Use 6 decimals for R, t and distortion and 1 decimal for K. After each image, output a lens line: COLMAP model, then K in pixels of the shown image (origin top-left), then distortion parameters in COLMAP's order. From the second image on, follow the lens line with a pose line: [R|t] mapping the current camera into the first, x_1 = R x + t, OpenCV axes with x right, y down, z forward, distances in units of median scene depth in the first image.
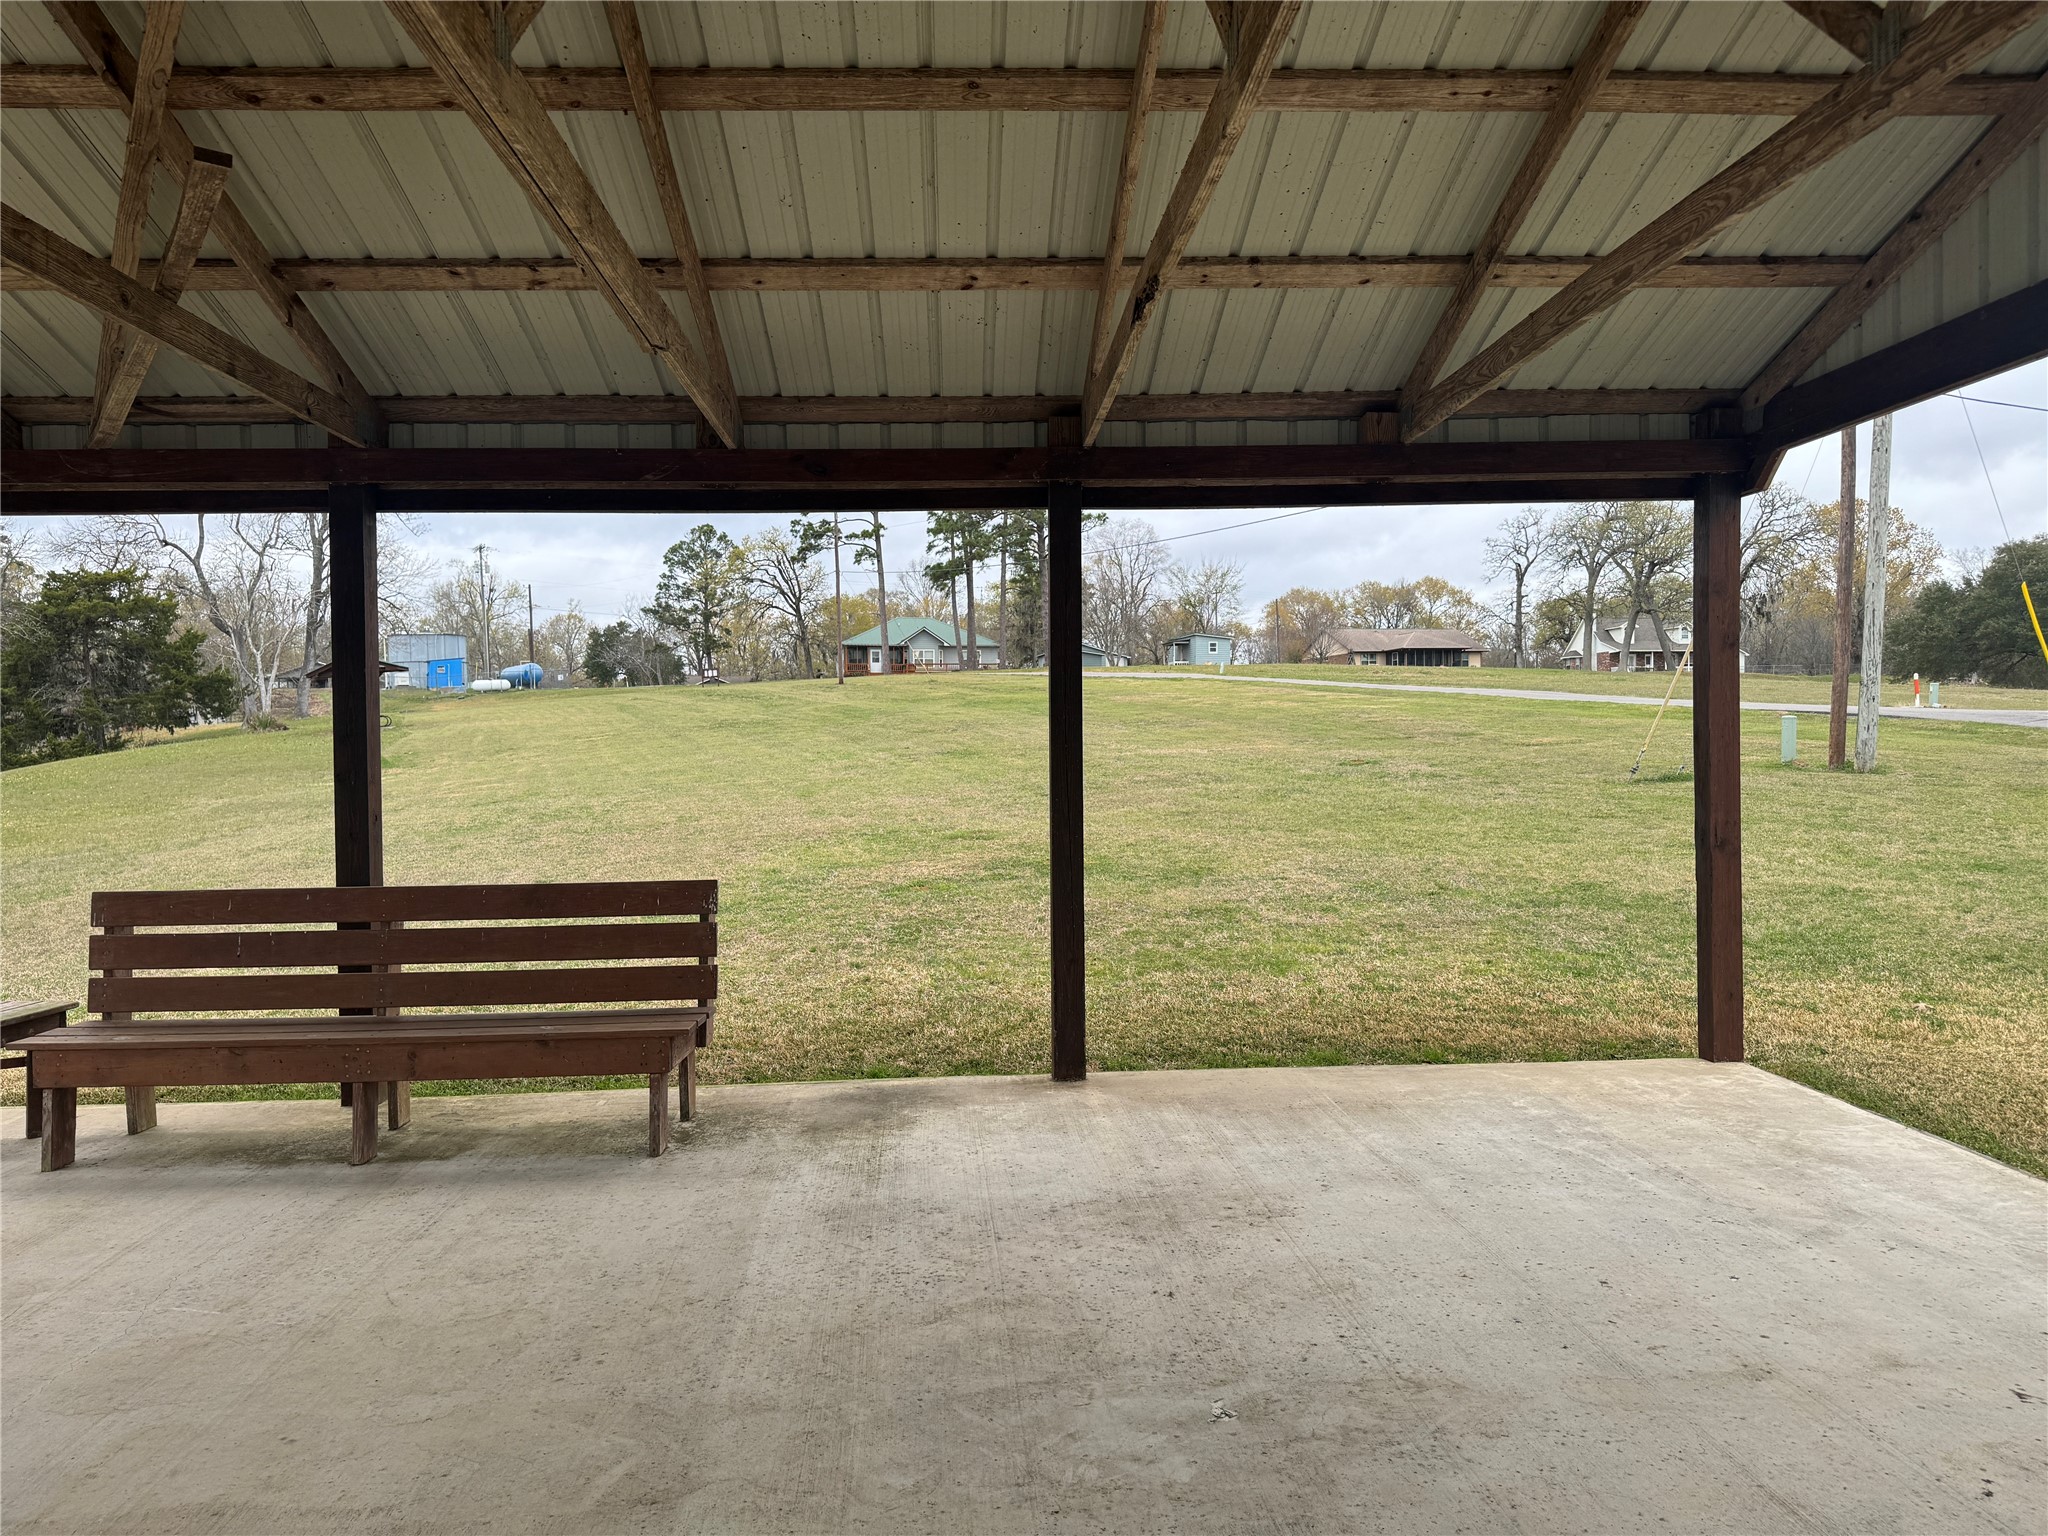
lens RADIAL K [[1431.9, 0, 1024.0], [0, 1431.9, 768.0], [0, 0, 1]] dist [0.073685, -0.099943]
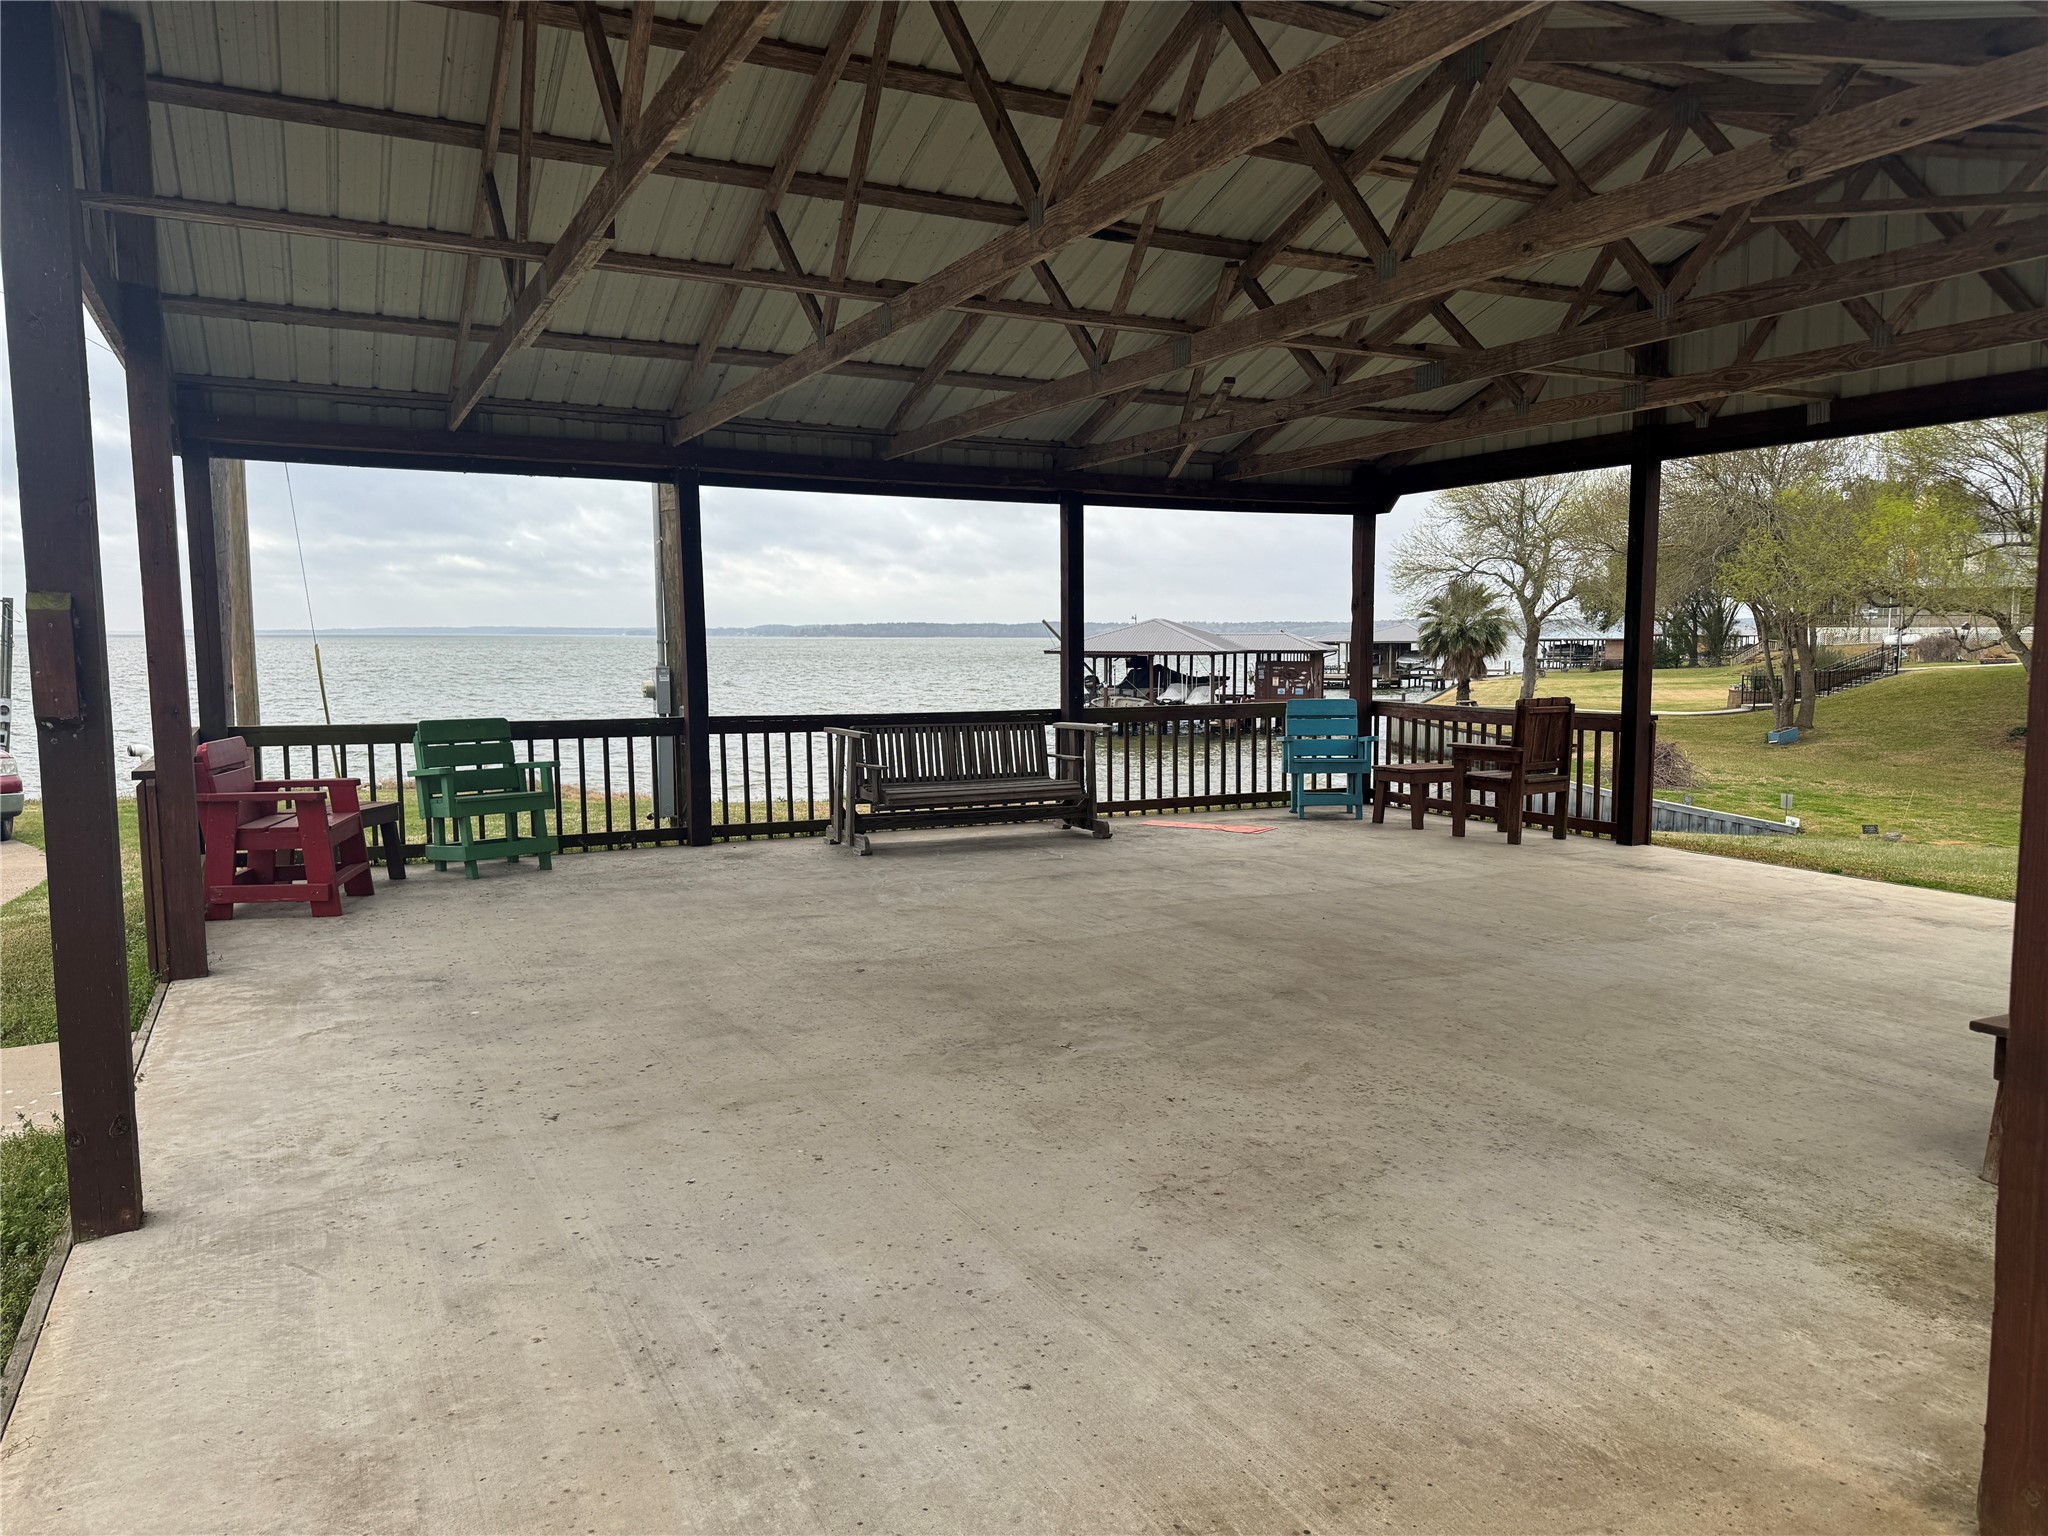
lens RADIAL K [[1431.9, 0, 1024.0], [0, 1431.9, 768.0], [0, 0, 1]] dist [0.073685, -0.099943]
pose [[-0.917169, 0.051248, -0.395190, 0.597887], [0.009180, 0.994150, 0.107616, -0.035814], [0.398394, 0.095074, -0.912274, 1.793865]]
